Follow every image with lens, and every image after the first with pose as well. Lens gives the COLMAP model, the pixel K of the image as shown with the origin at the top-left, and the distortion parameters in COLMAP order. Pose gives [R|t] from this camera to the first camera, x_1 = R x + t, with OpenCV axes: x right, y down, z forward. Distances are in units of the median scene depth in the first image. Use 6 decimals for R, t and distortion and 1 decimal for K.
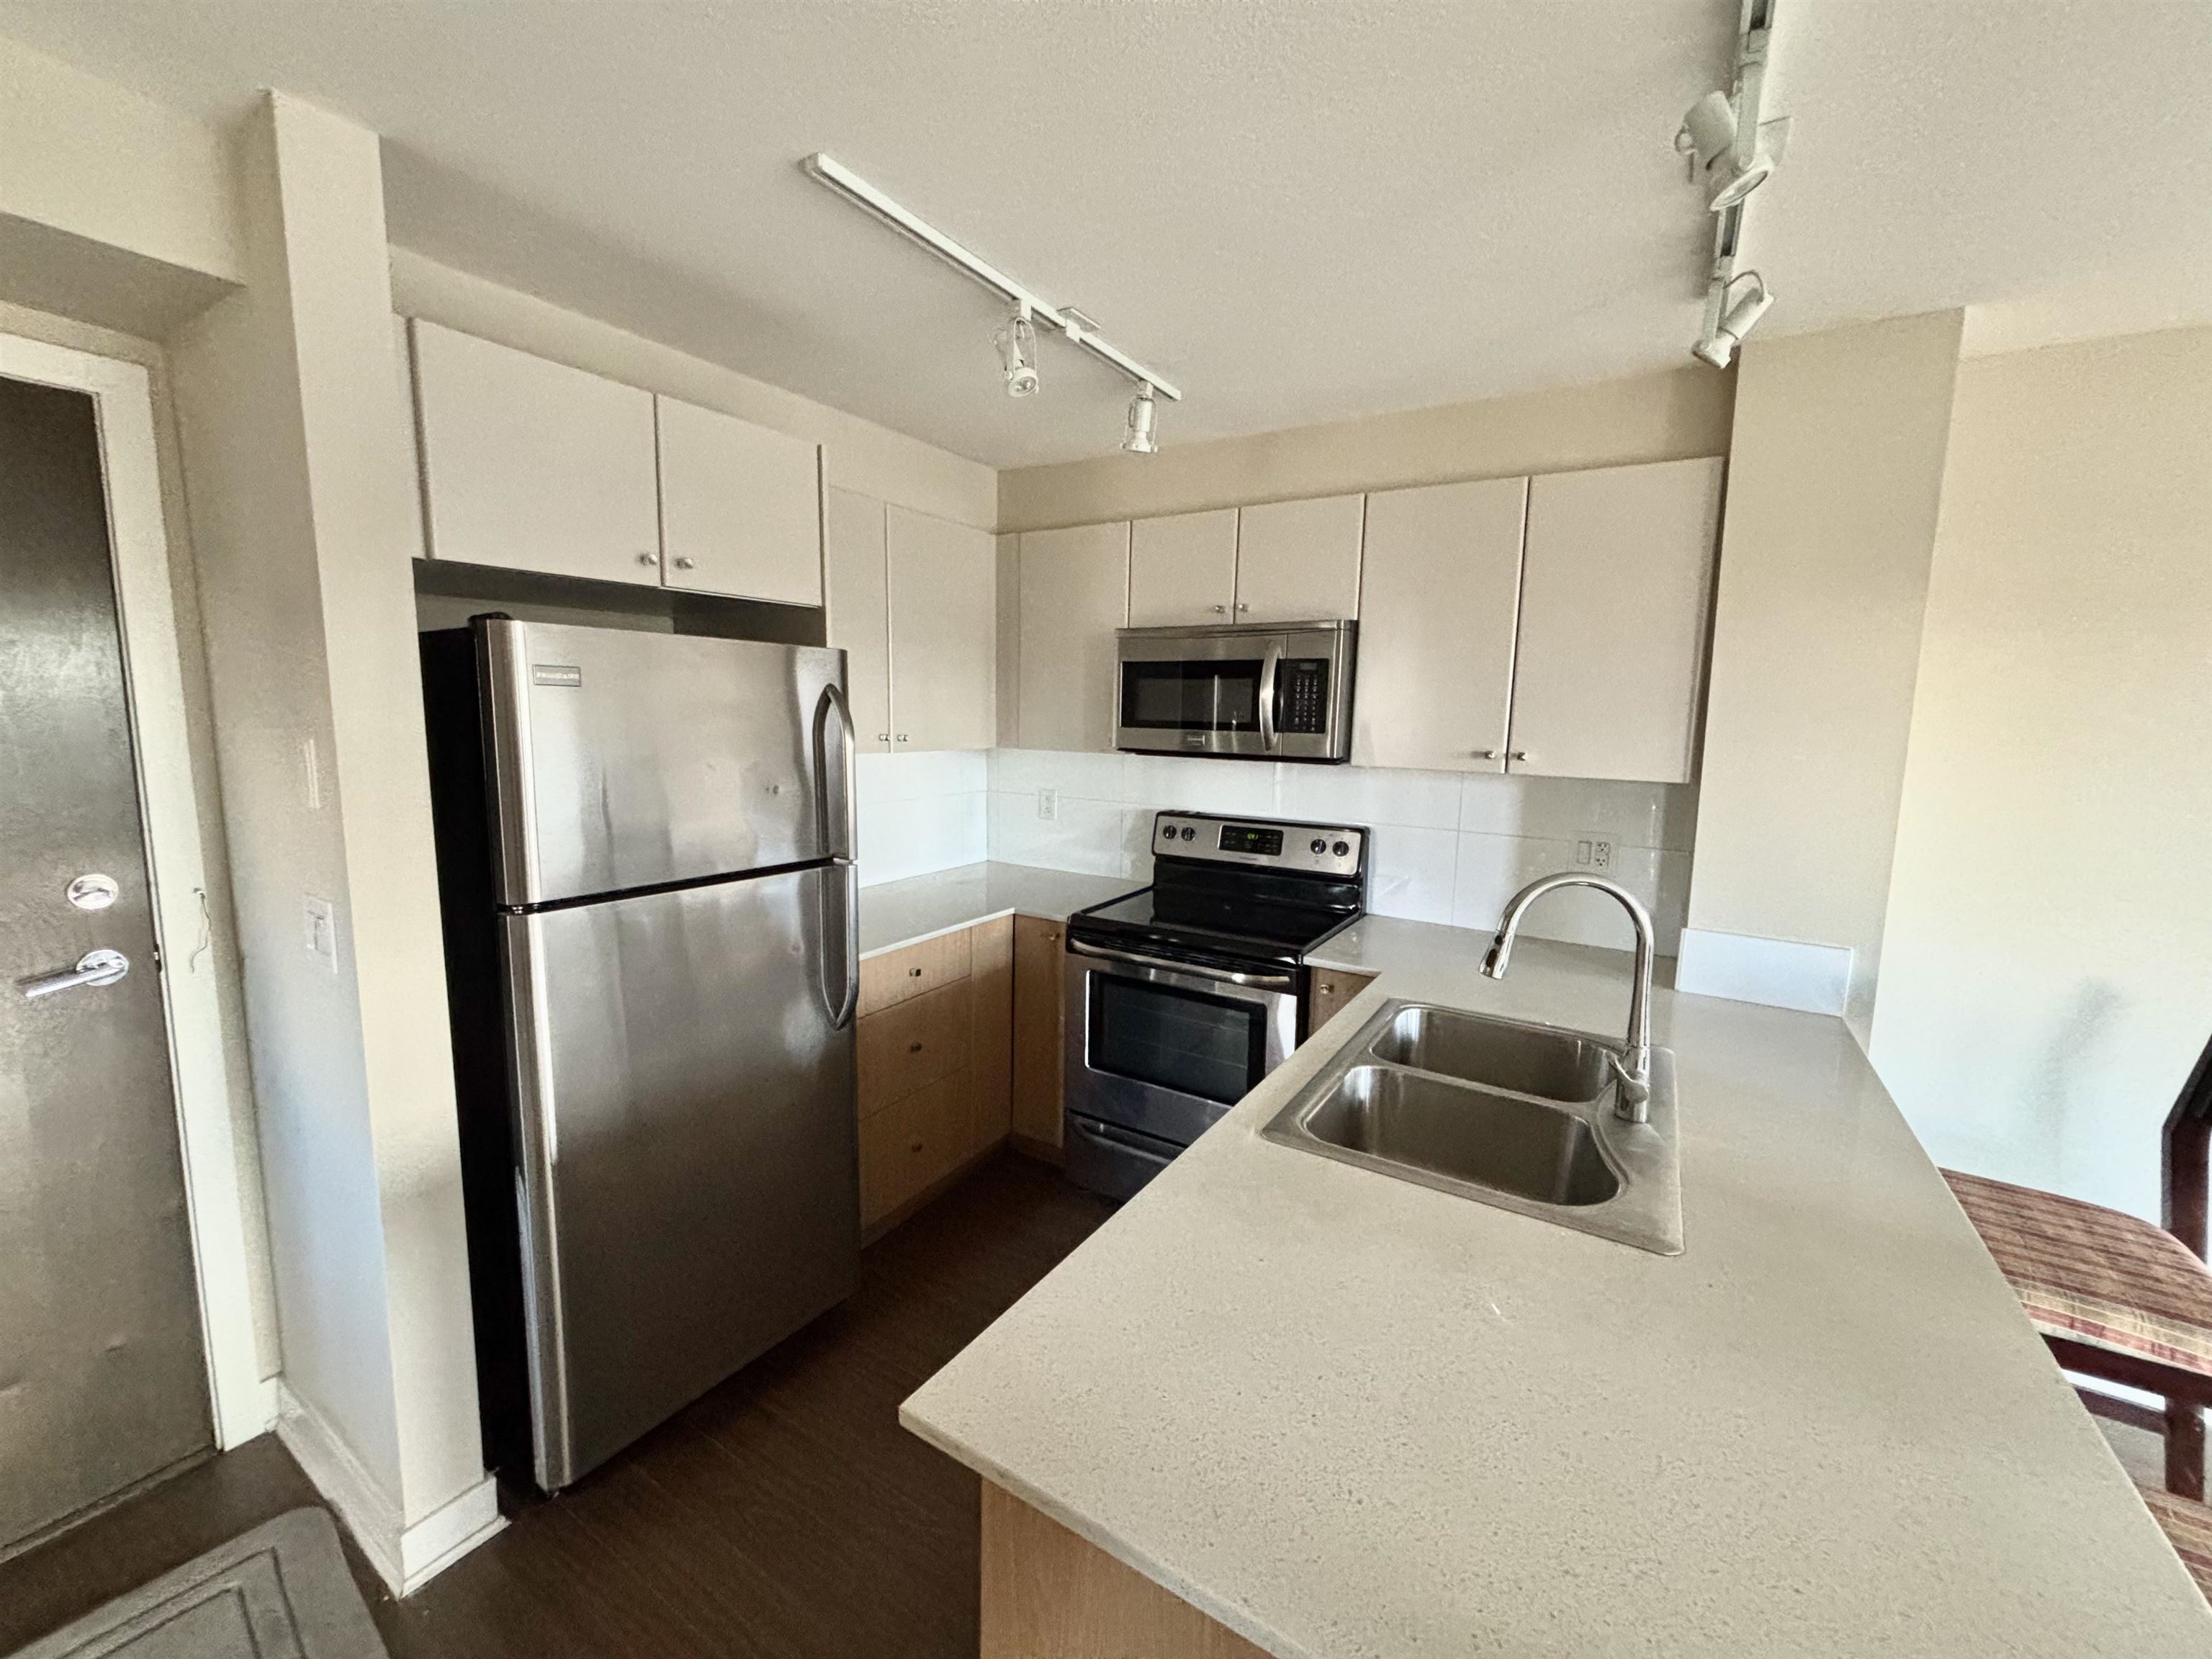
lens RADIAL K [[884.7, 0, 1091.0], [0, 884.7, 820.0], [0, 0, 1]] dist [0.000663, 0.000095]
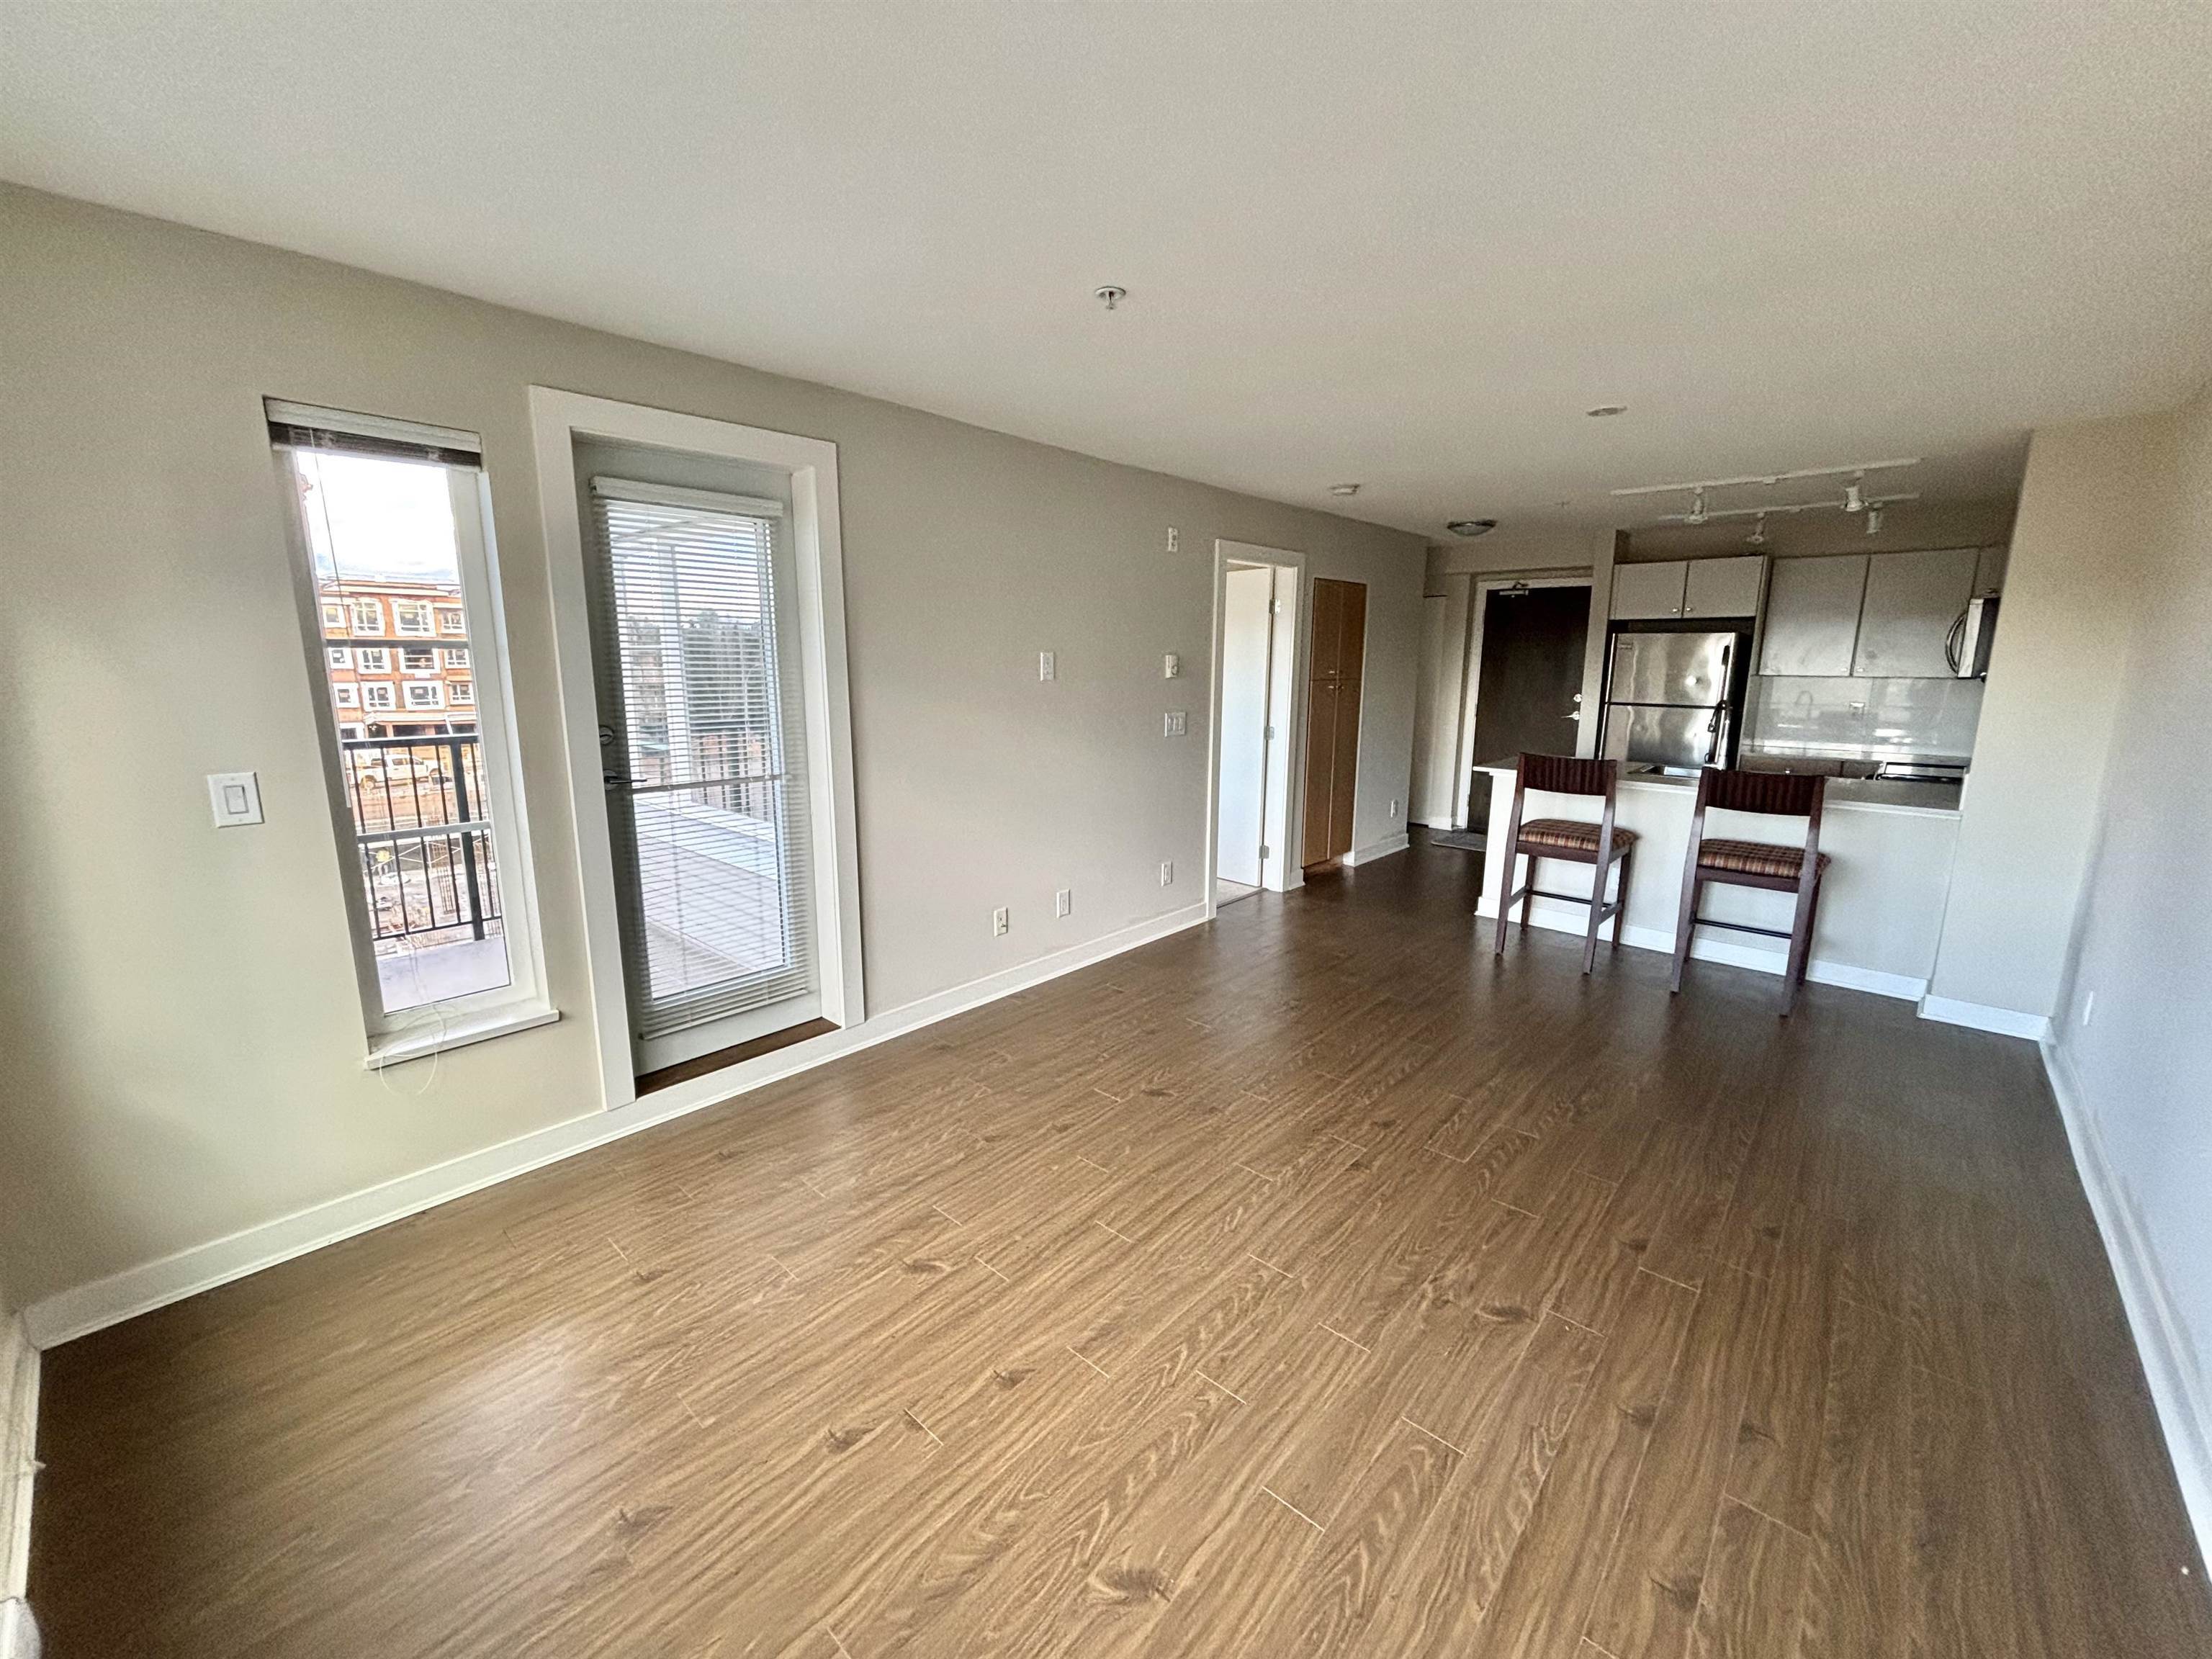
lens RADIAL K [[884.7, 0, 1092.6], [0, 884.7, 819.1], [0, 0, 1]] dist [0.000663, 0.000095]
pose [[-0.173173, 0.161476, -0.971564, 3.011243], [-0.130531, 0.974003, 0.185148, 0.134591], [0.976203, 0.158882, -0.147593, -0.509353]]
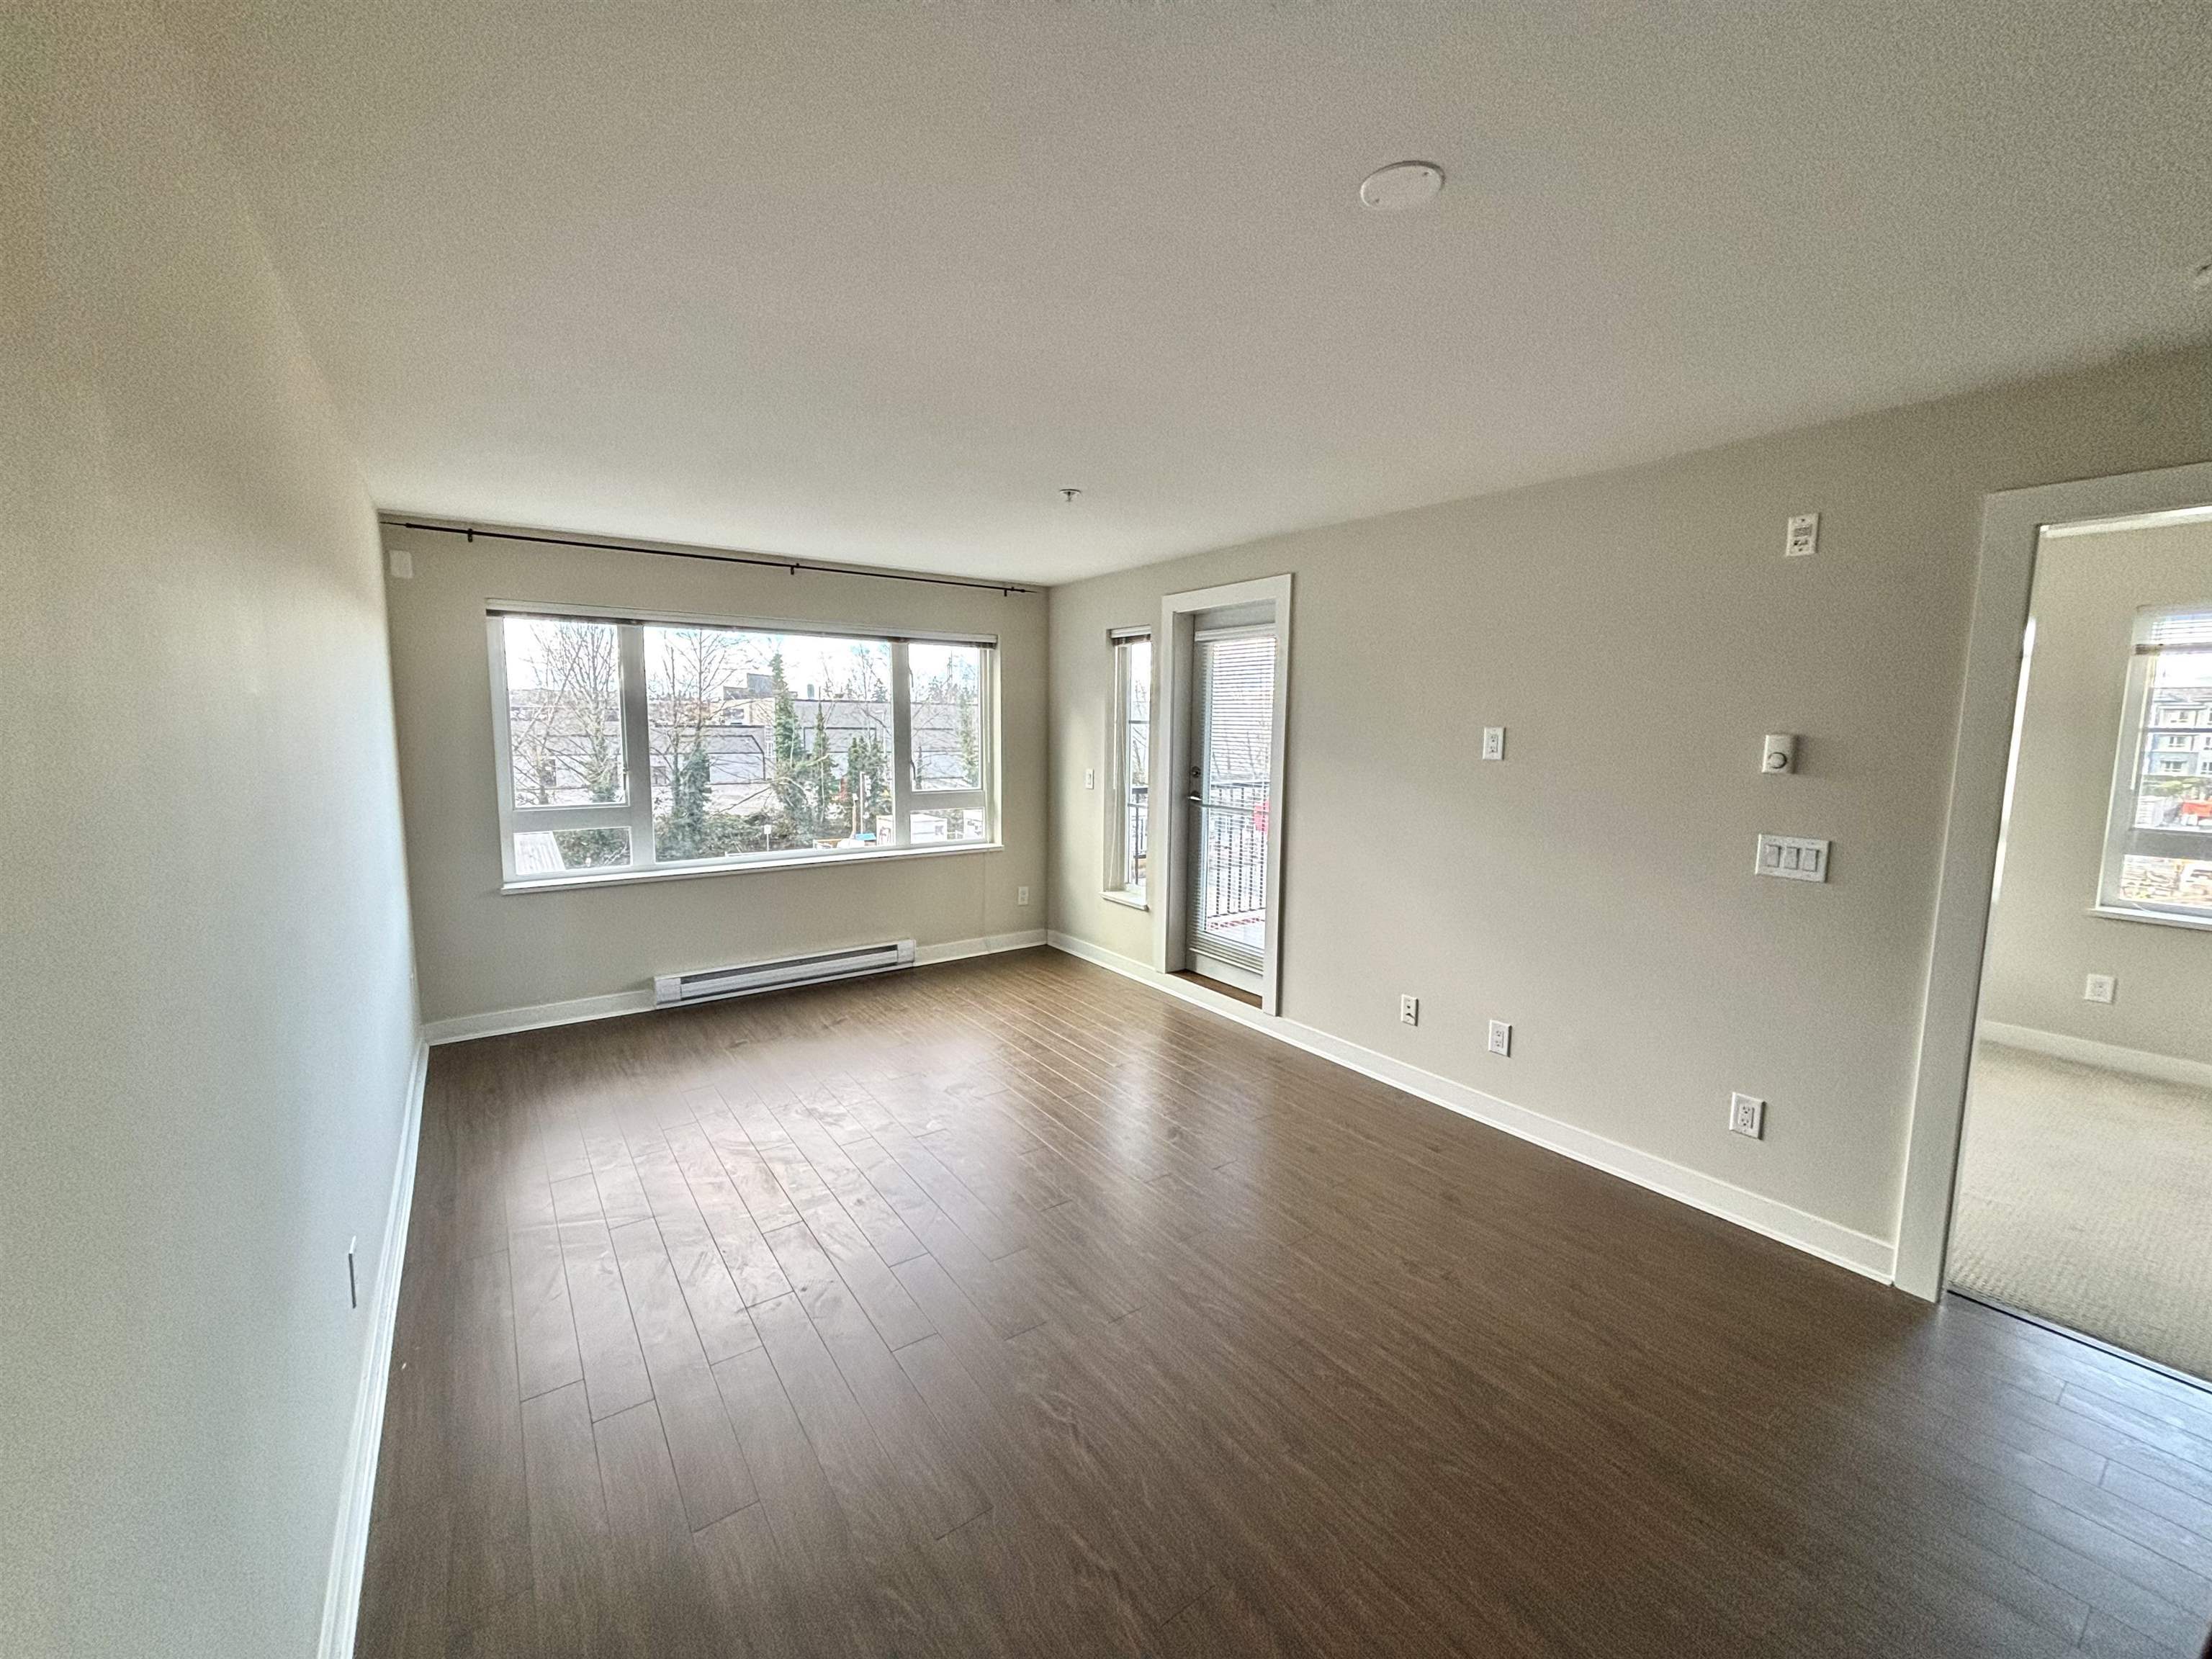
lens RADIAL K [[884.7, 0, 1096.9], [0, 884.7, 818.5], [0, 0, 1]] dist [0.000663, 0.000095]
pose [[-0.924856, -0.068992, 0.374007, 1.088968], [0.021610, 0.972286, 0.232792, -0.092682], [-0.379703, 0.223381, -0.897734, 0.884952]]
